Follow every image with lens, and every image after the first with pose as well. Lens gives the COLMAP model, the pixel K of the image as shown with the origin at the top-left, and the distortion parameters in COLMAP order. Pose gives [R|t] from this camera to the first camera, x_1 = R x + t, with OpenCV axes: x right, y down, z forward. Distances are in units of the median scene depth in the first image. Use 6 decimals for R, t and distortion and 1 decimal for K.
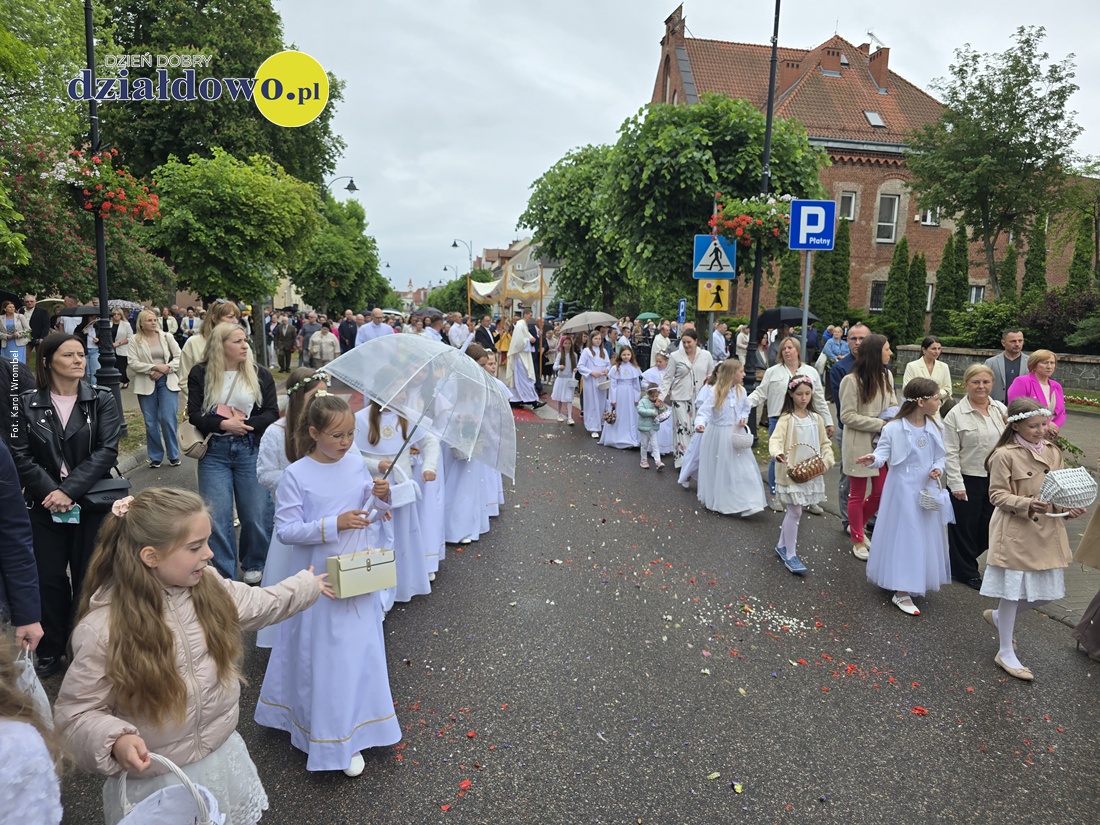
lens RADIAL K [[729.0, 0, 565.3], [0, 729.0, 421.7], [0, 0, 1]] dist [0.040415, -0.036630]
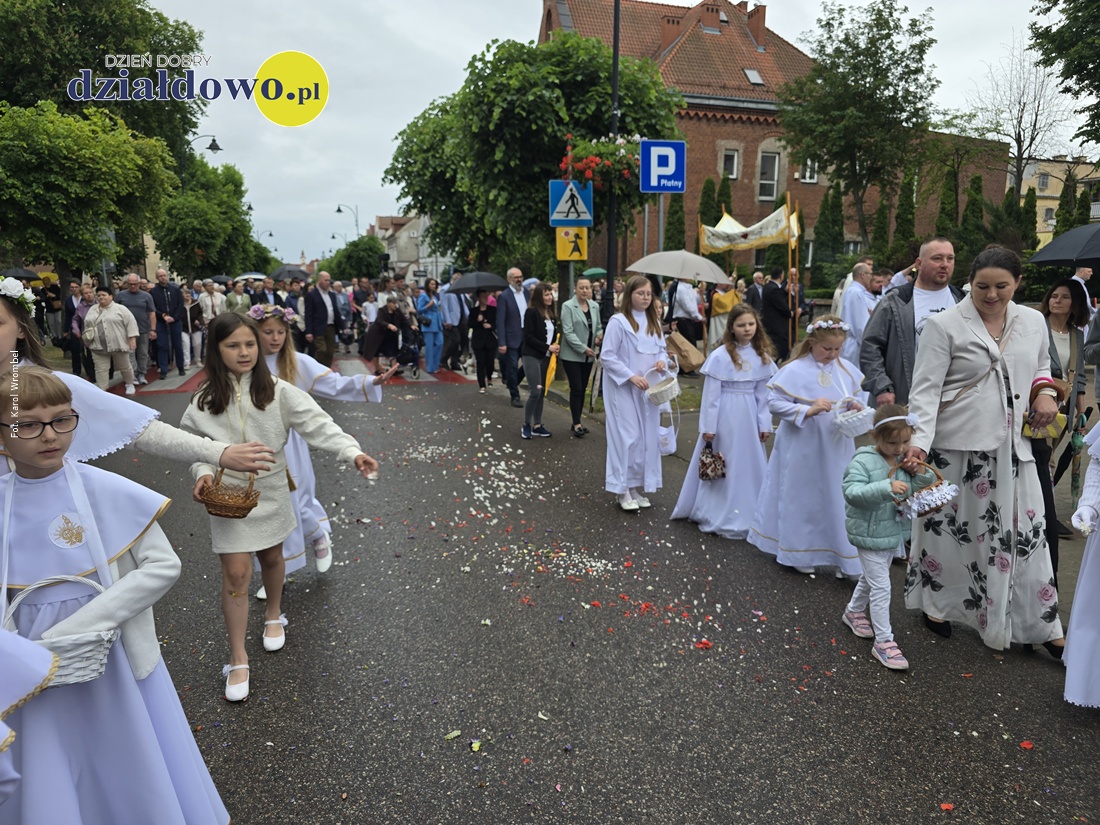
lens RADIAL K [[730.1, 0, 555.8], [0, 730.1, 420.3], [0, 0, 1]] dist [0.039205, -0.036931]
pose [[0.992939, -0.047255, 0.108811, 0.041989], [0.042885, 0.998190, 0.042159, 0.012071], [-0.110606, -0.037195, 0.993168, 0.020444]]
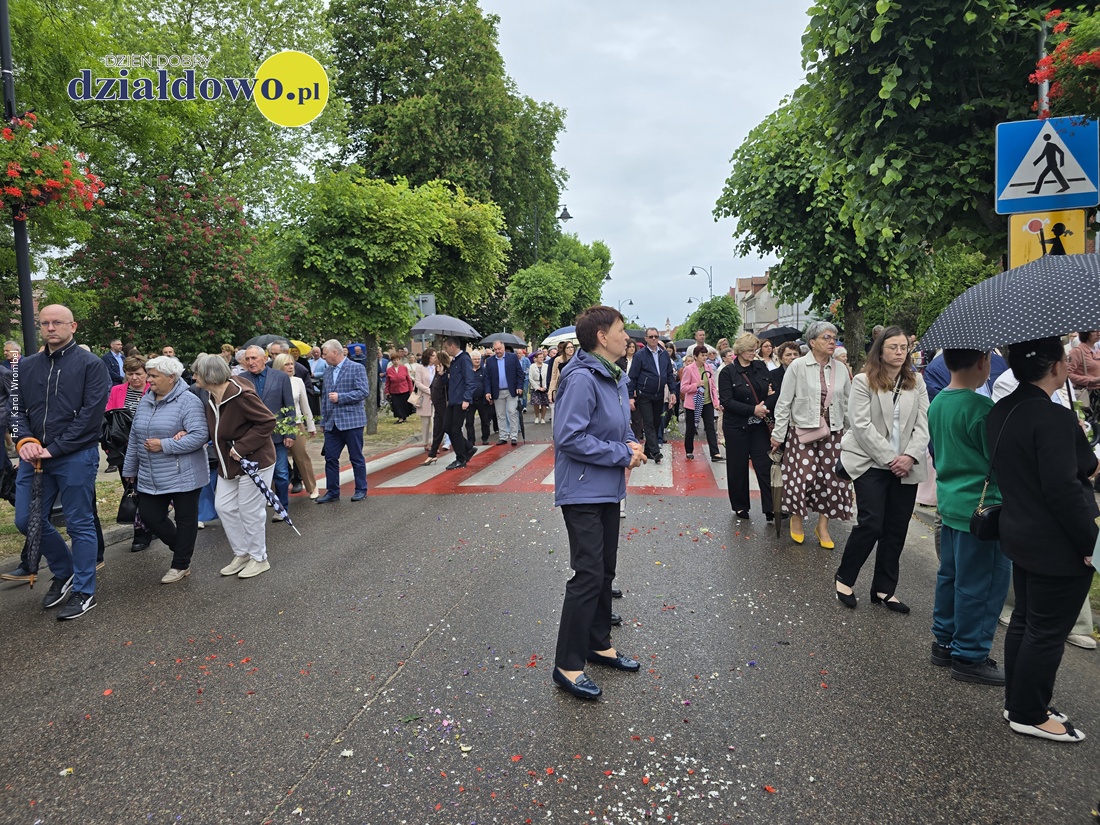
lens RADIAL K [[727.8, 0, 556.3], [0, 727.8, 418.3], [0, 0, 1]] dist [0.041010, -0.035650]
pose [[0.933031, -0.022114, -0.359117, 0.048809], [0.002329, 0.998460, -0.055433, -0.023109], [0.359789, 0.050884, 0.931645, 0.289966]]
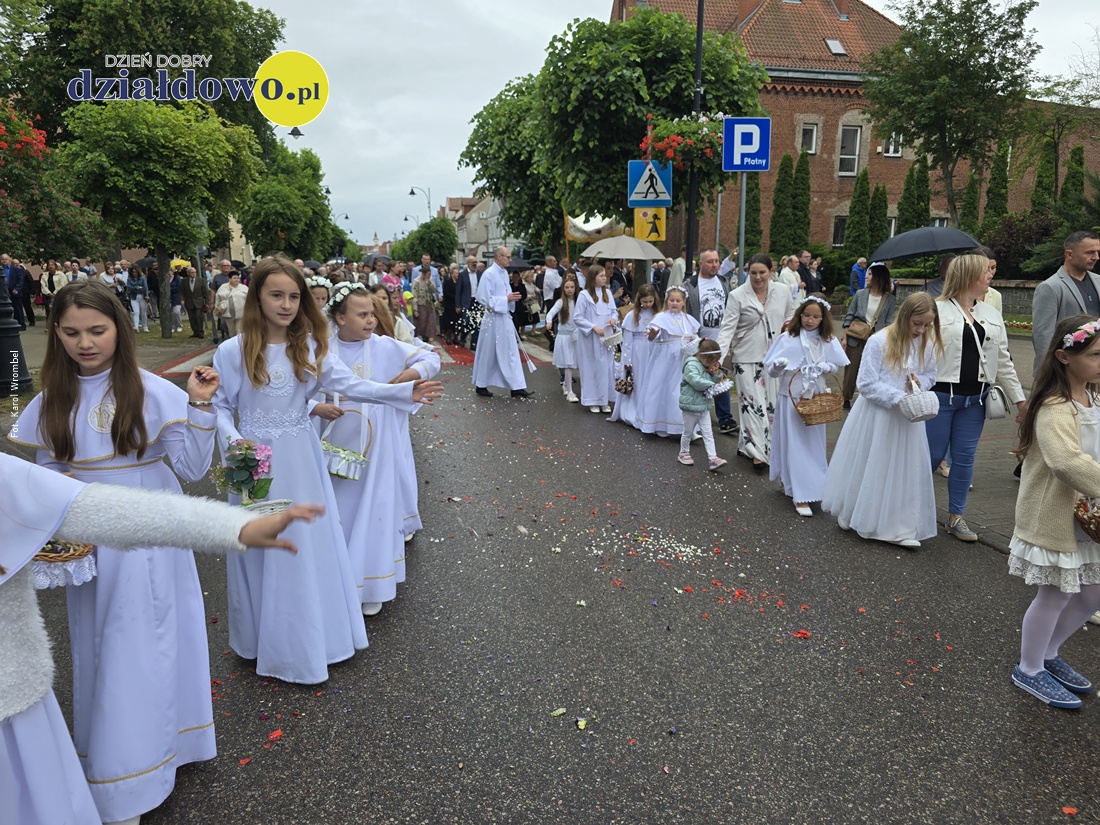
lens RADIAL K [[727.8, 0, 556.3], [0, 727.8, 418.3], [0, 0, 1]] dist [0.041010, -0.035650]
pose [[0.999146, -0.036027, 0.020227, 0.033005], [0.034694, 0.997424, 0.062788, 0.010365], [-0.022437, -0.062032, 0.997822, 0.019764]]
